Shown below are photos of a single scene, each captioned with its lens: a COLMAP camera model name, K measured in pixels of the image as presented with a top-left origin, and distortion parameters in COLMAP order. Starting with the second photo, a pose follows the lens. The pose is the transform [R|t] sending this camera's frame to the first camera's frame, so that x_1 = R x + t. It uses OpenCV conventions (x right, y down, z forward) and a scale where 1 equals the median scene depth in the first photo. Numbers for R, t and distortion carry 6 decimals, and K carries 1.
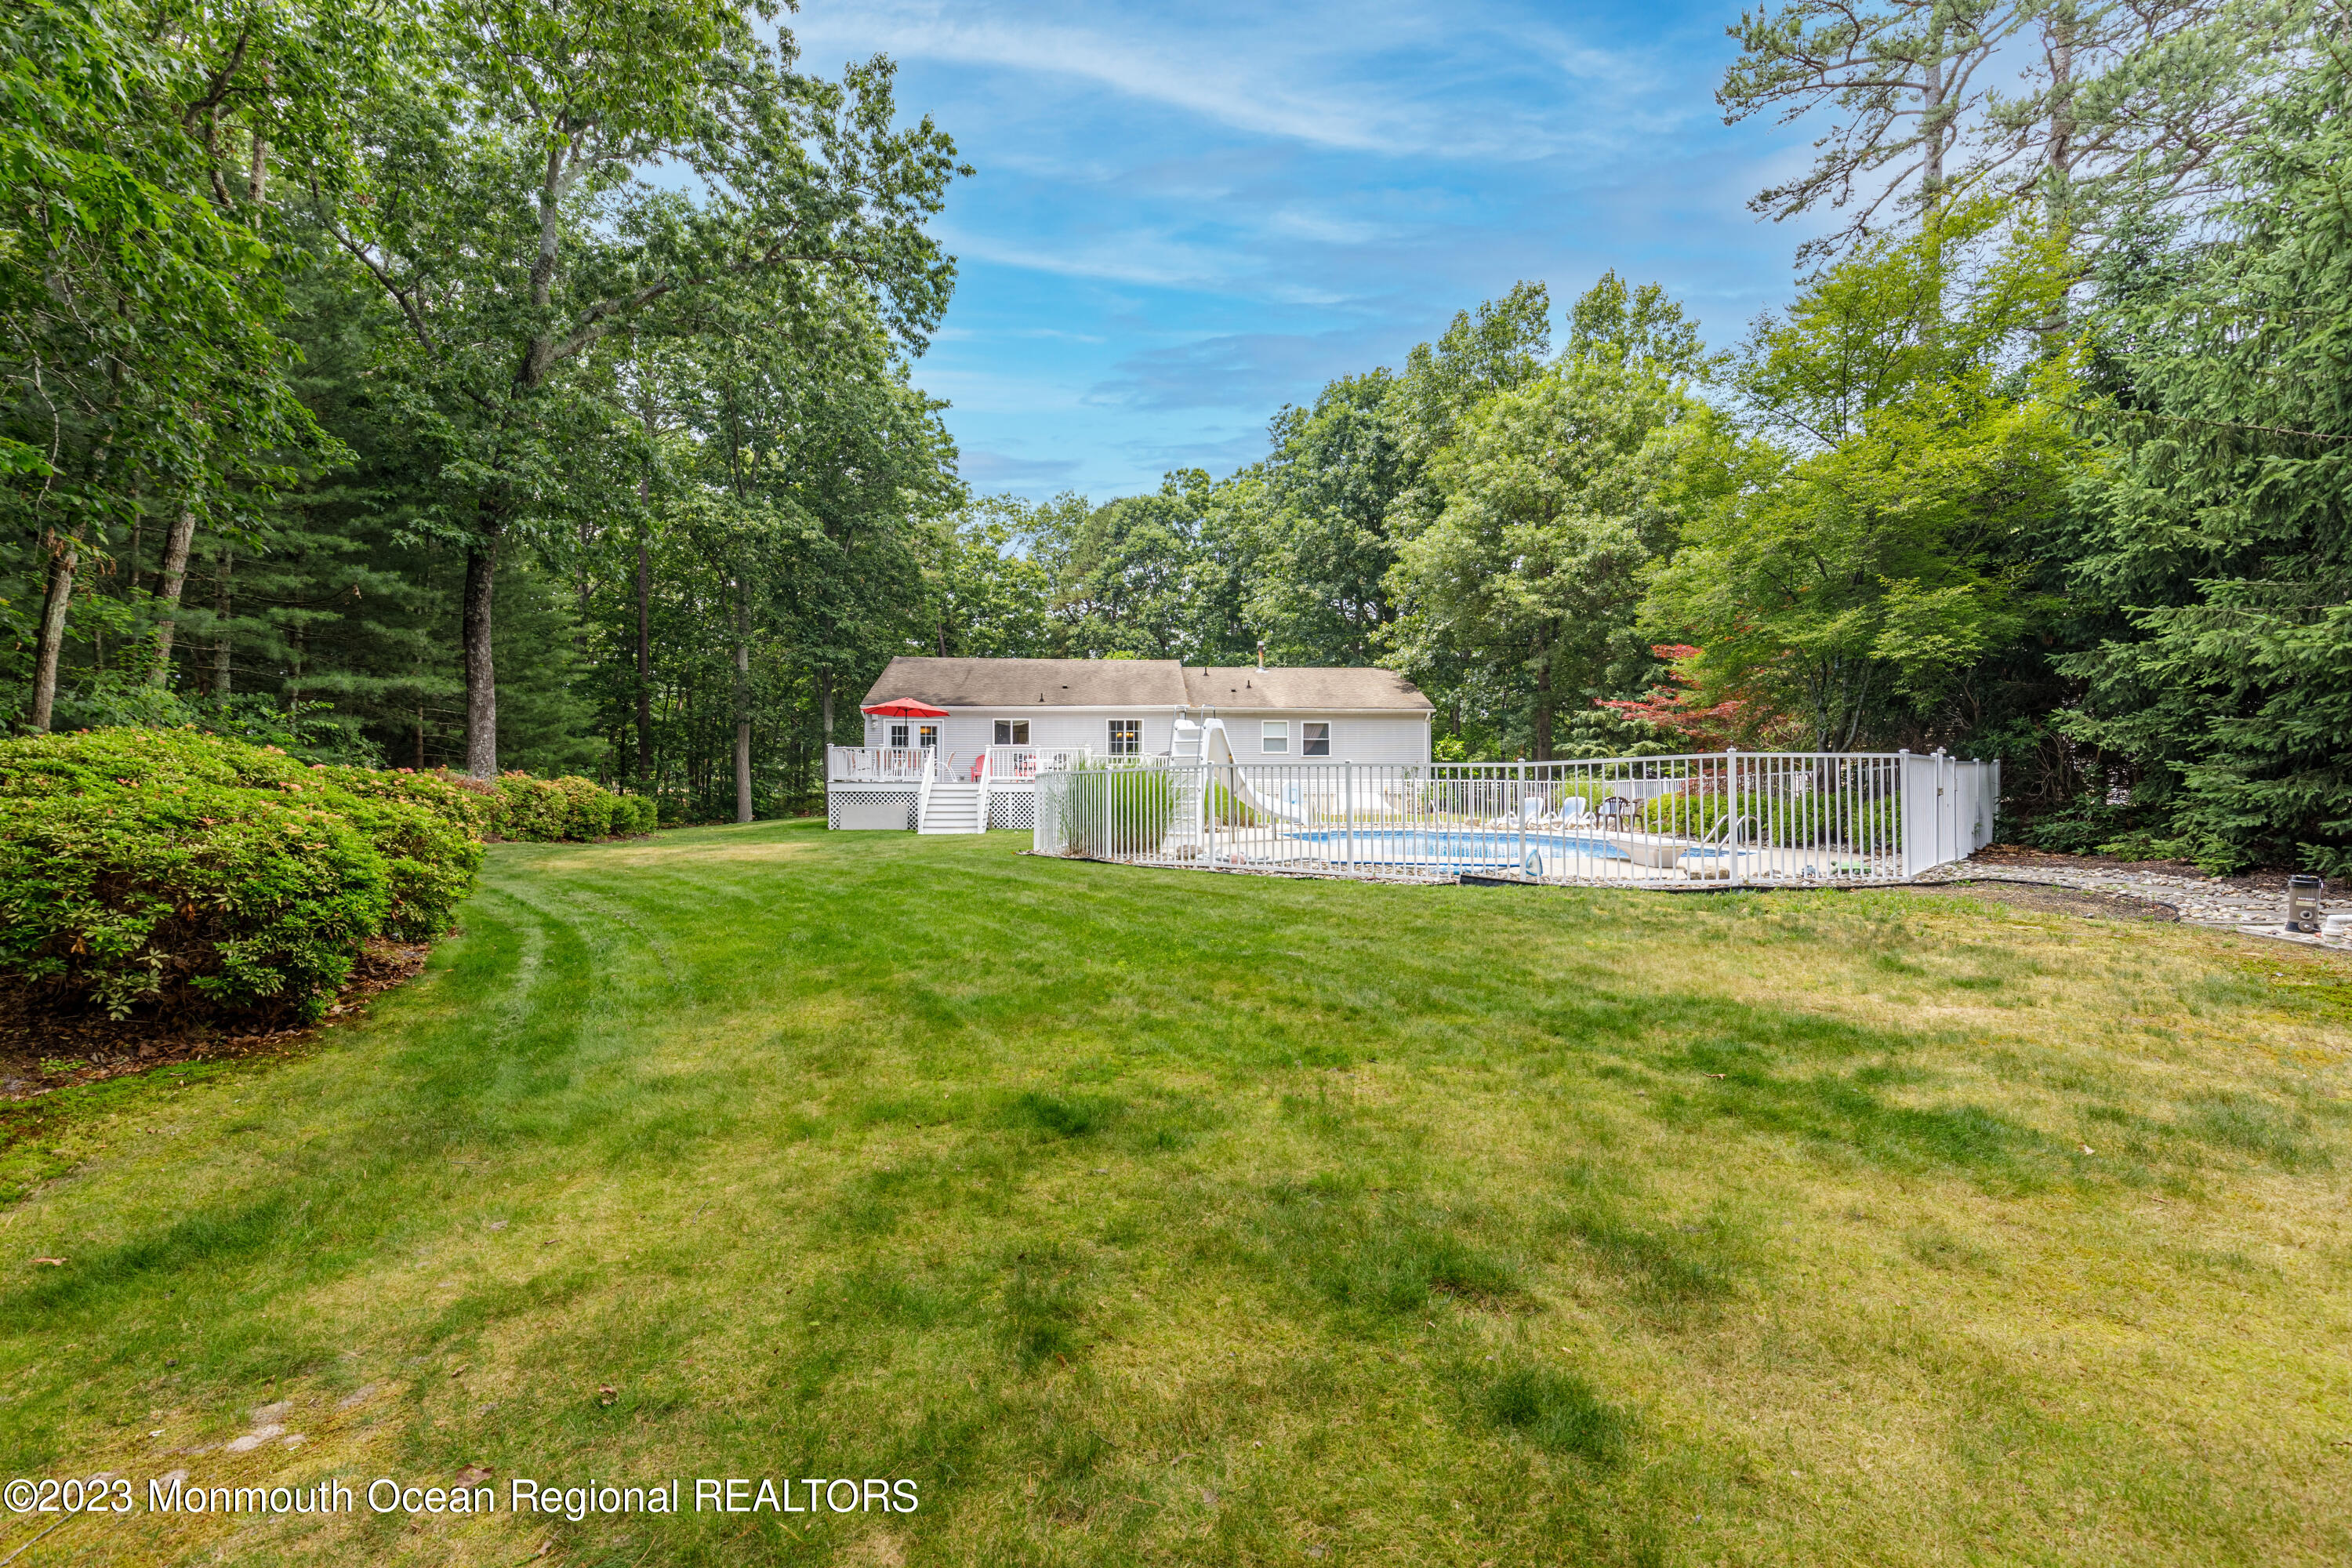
lens RADIAL K [[1071.3, 0, 1139.4], [0, 1071.3, 810.3], [0, 0, 1]] dist [0.007374, -0.001842]
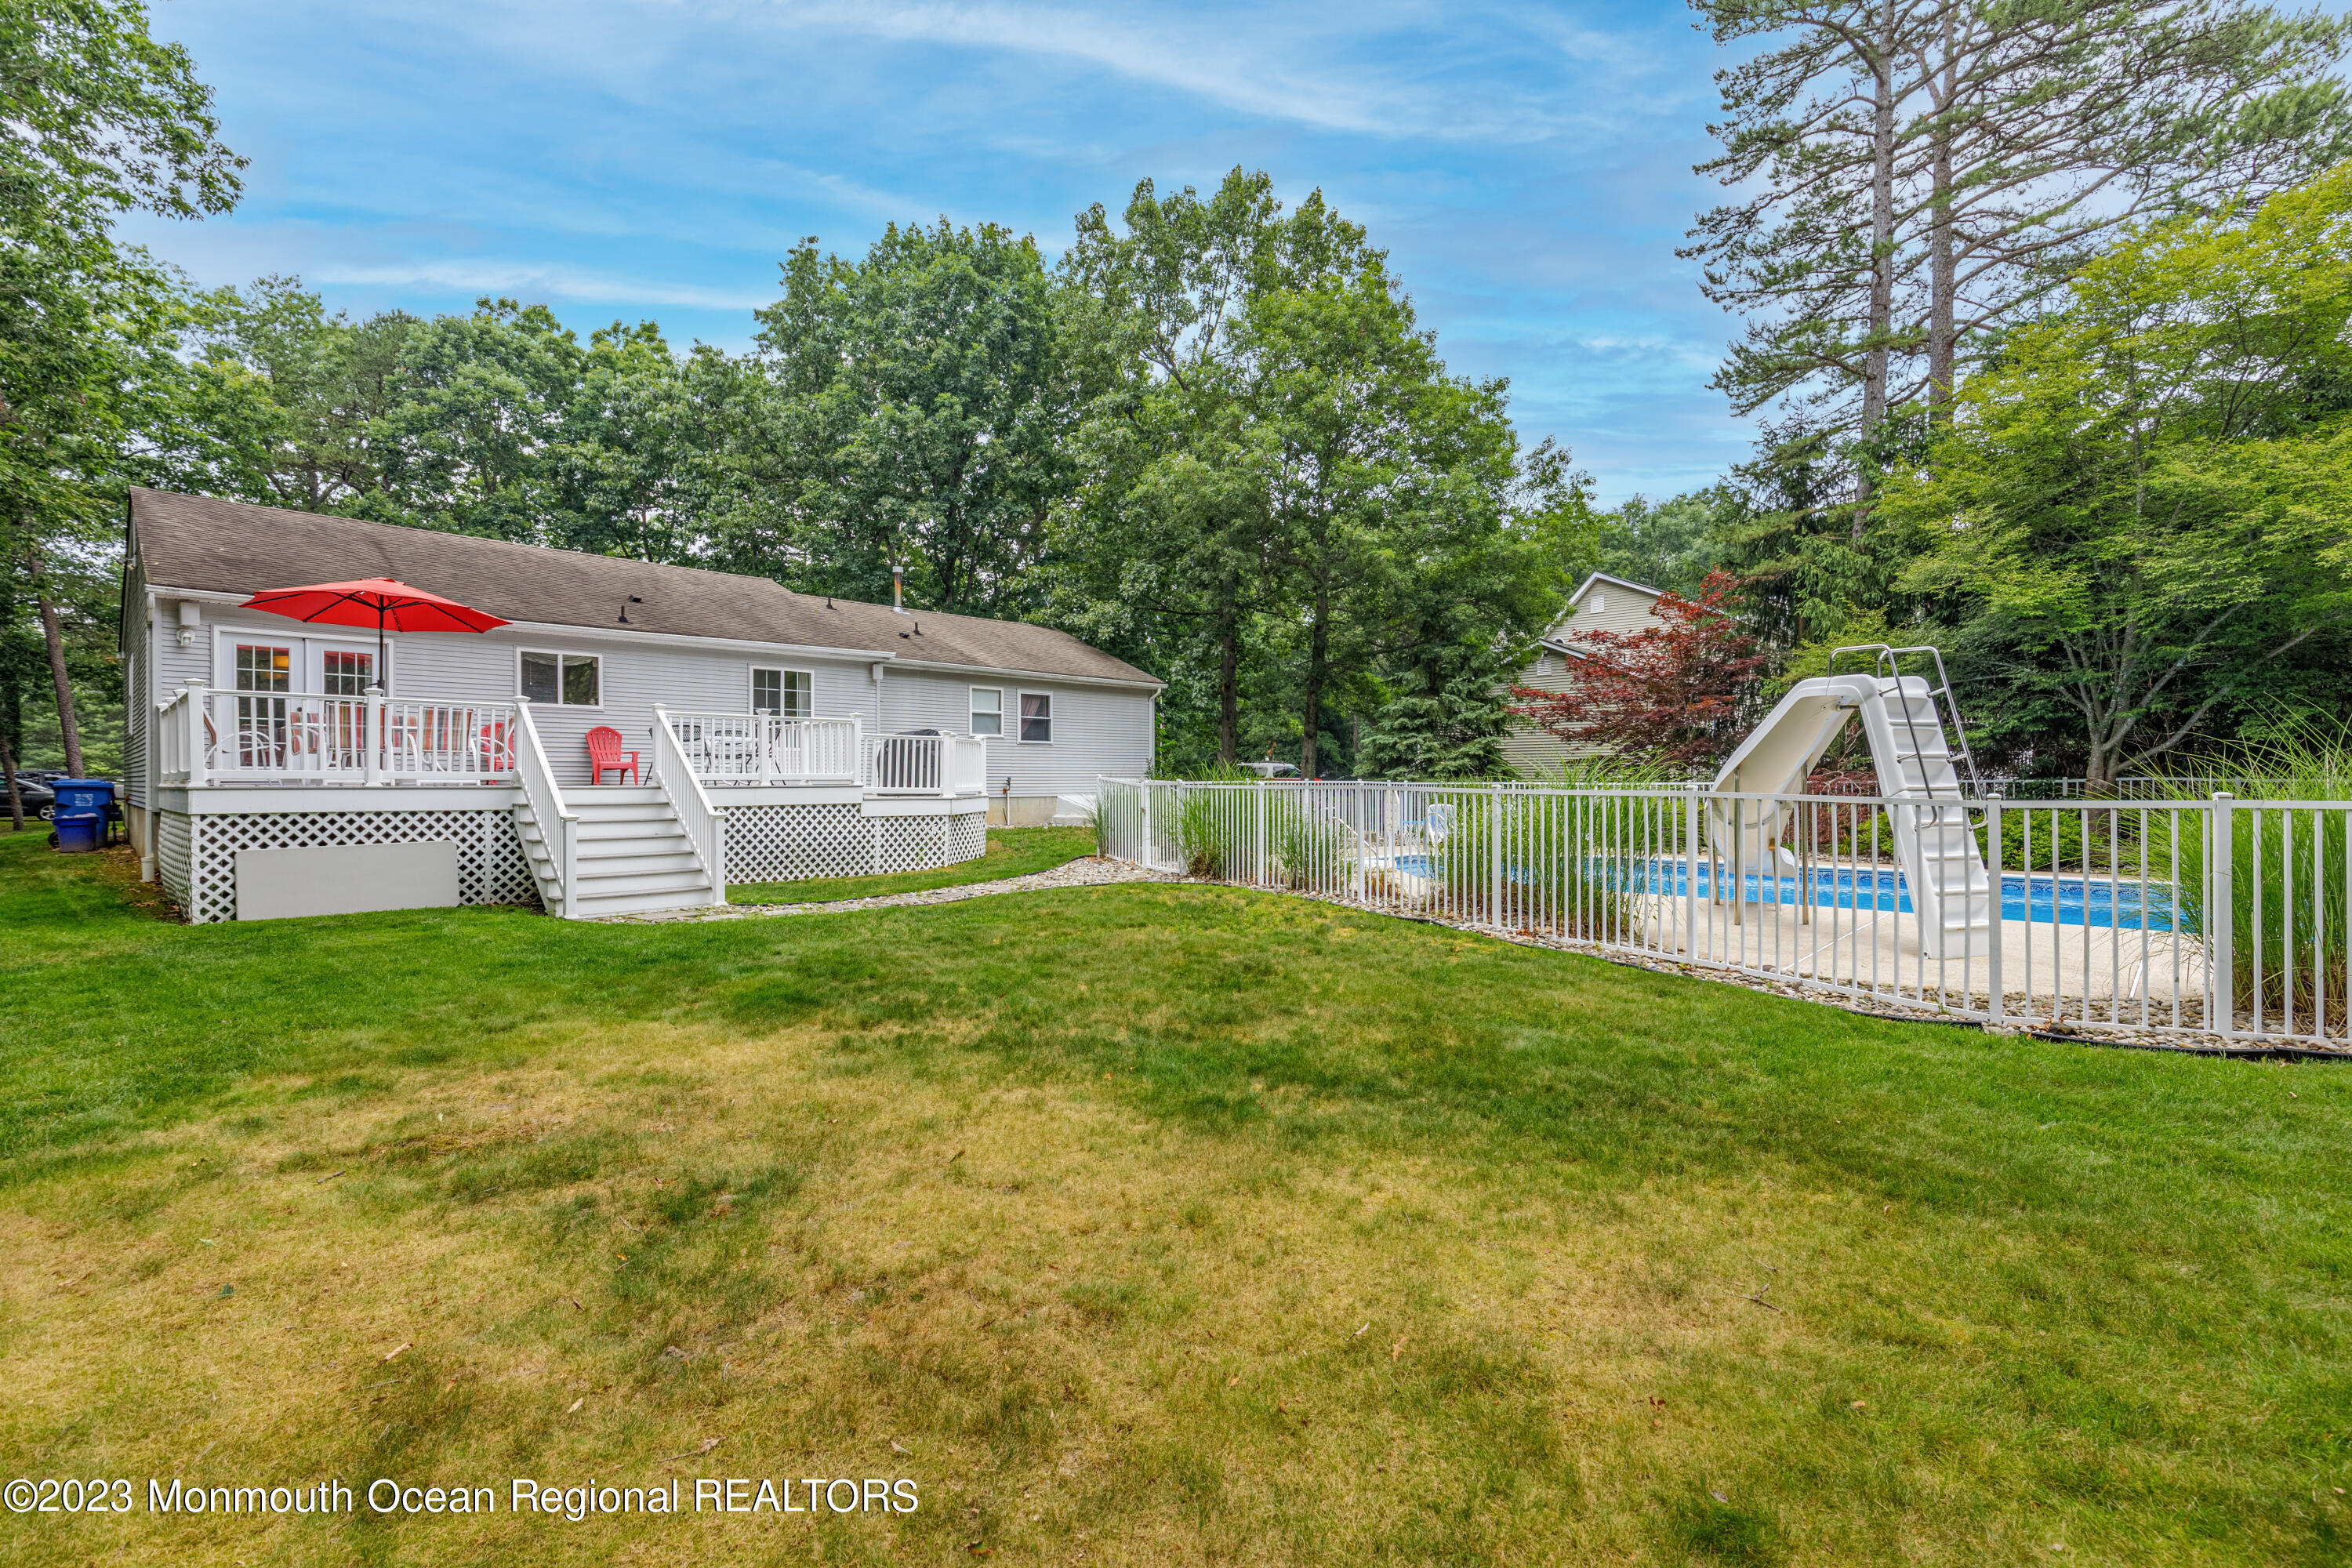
lens RADIAL K [[1071.3, 0, 1144.0], [0, 1071.3, 790.4], [0, 0, 1]] dist [0.007374, -0.001842]
pose [[0.718906, -0.007320, 0.695069, -0.250526], [0.010828, 0.999941, -0.000669, -0.018241], [-0.695023, 0.008007, 0.718942, 0.444563]]
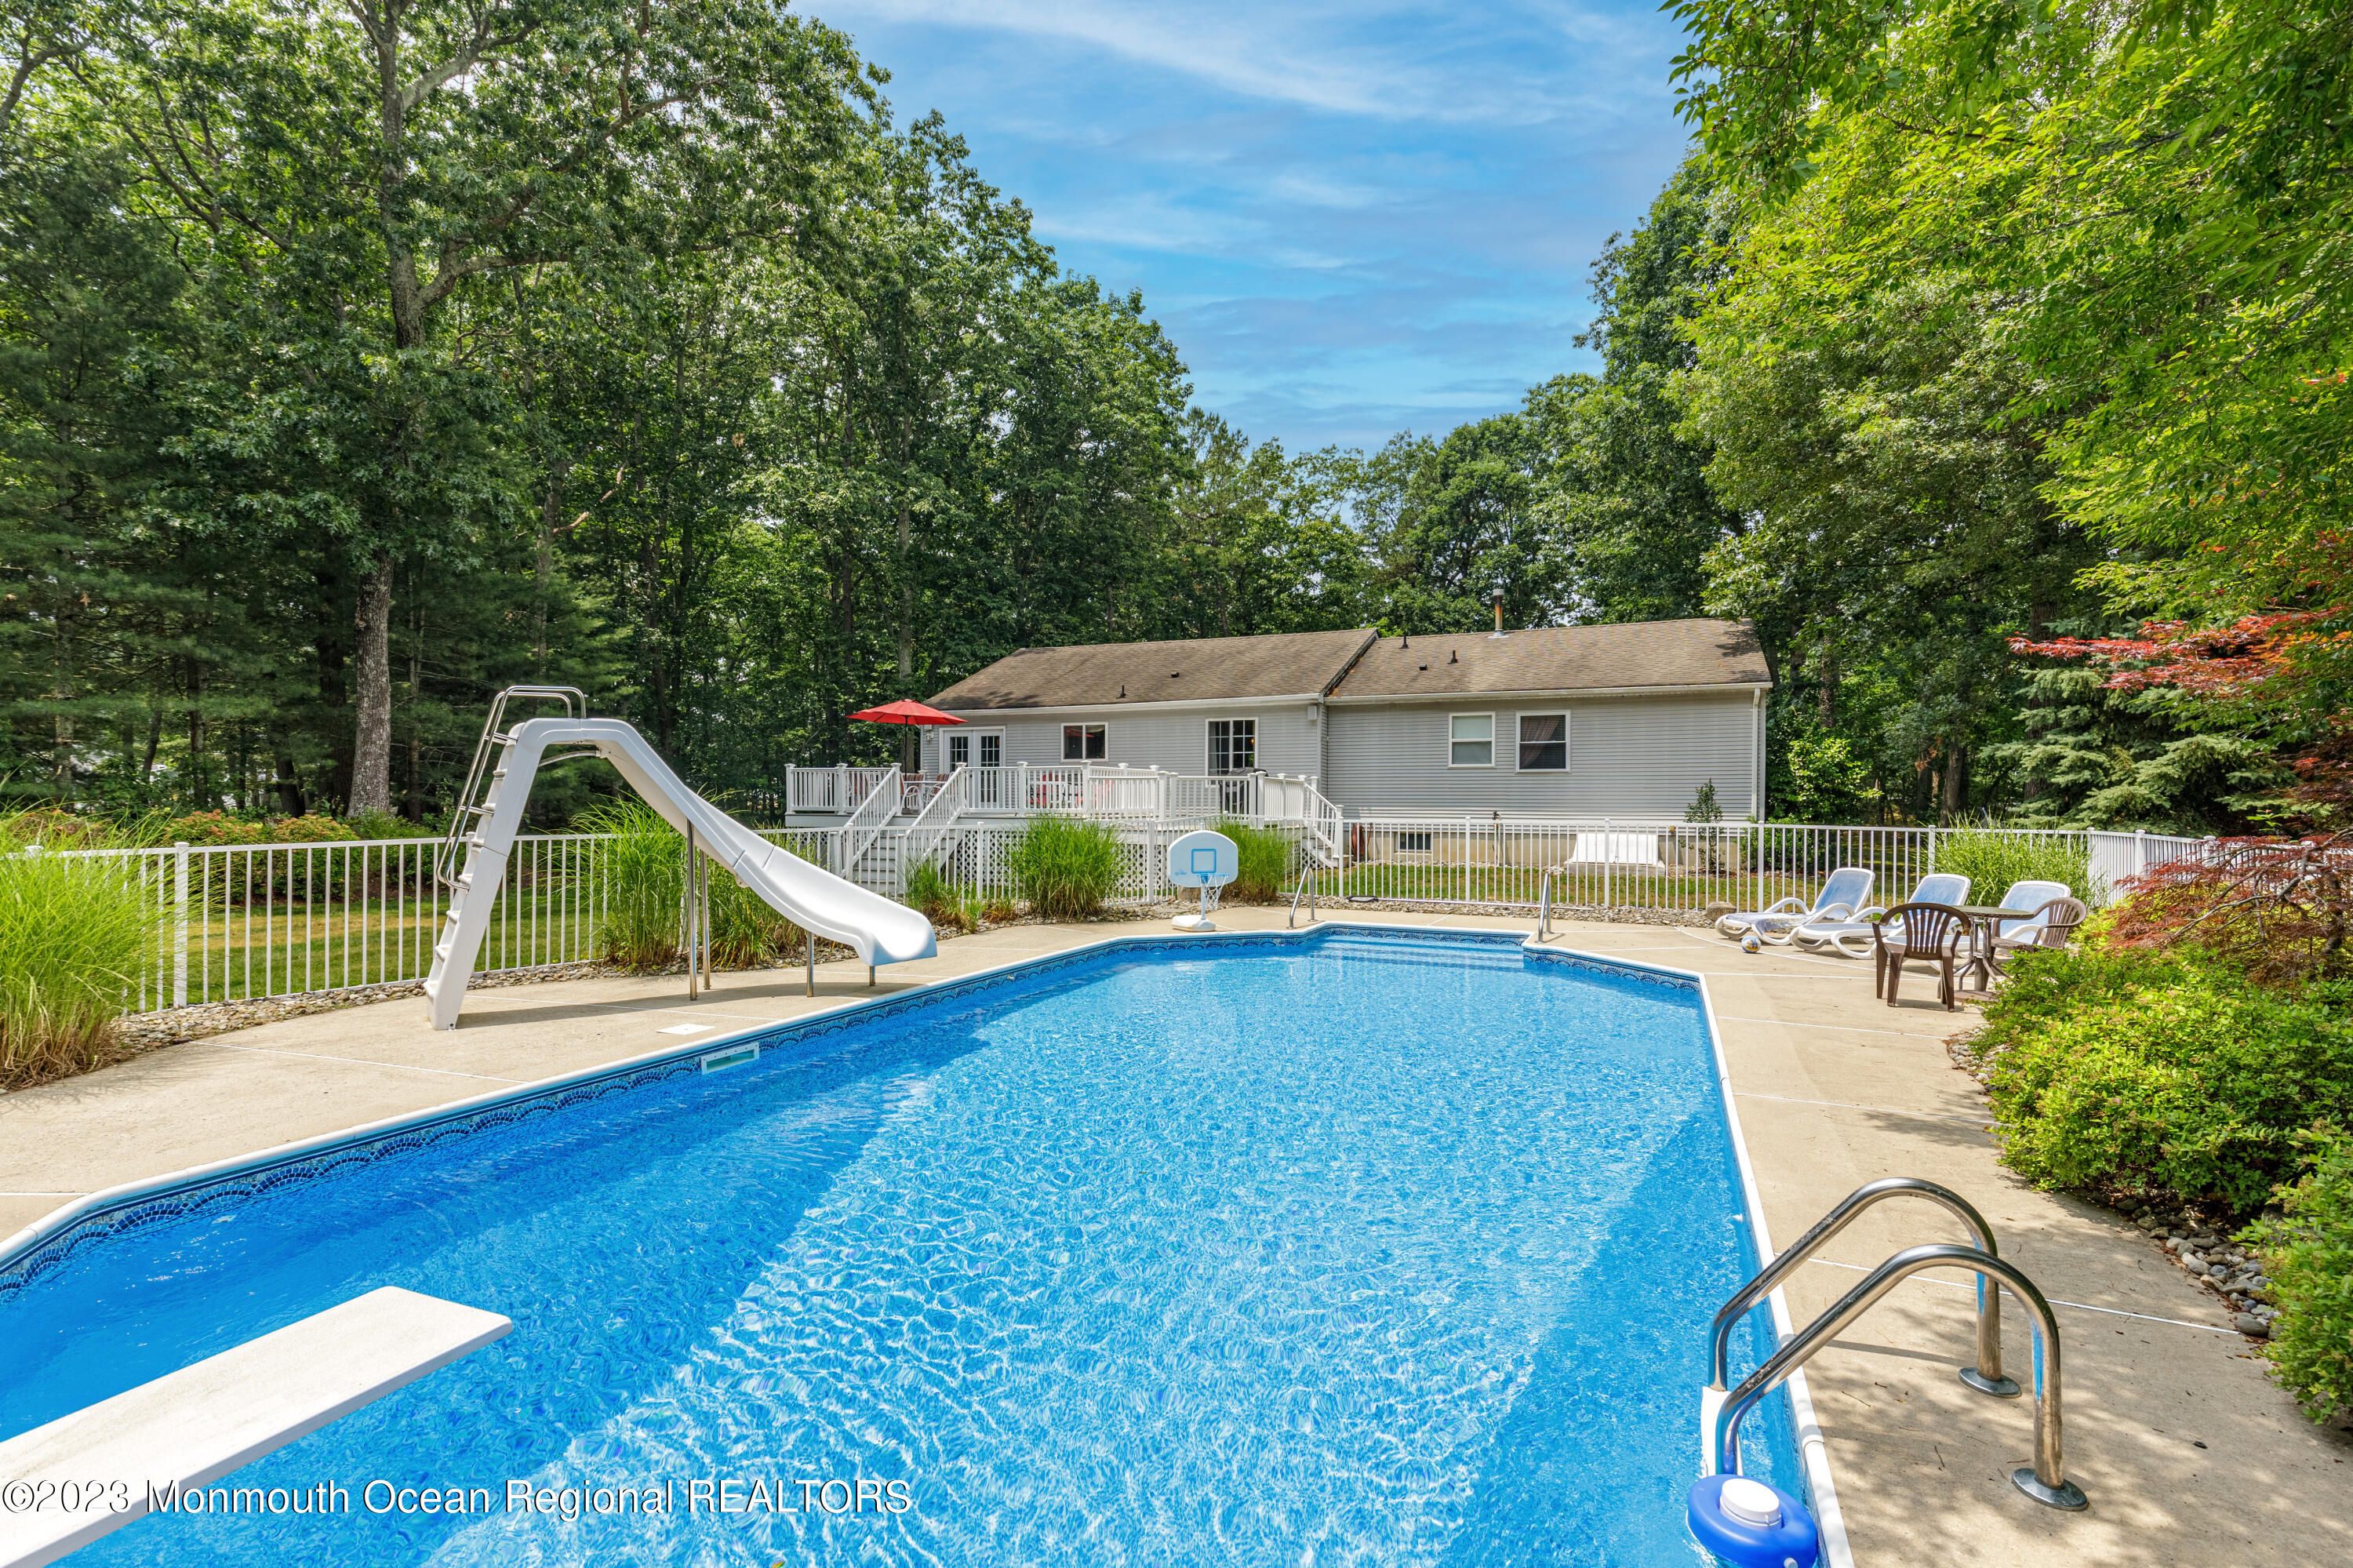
lens RADIAL K [[1071.8, 0, 1162.3], [0, 1071.8, 806.4], [0, 0, 1]] dist [0.007374, -0.001842]
pose [[0.894619, 0.005591, -0.446796, 0.233469], [-0.008185, 0.999959, -0.003876, -0.025632], [0.446756, 0.007124, 0.894628, 0.359707]]
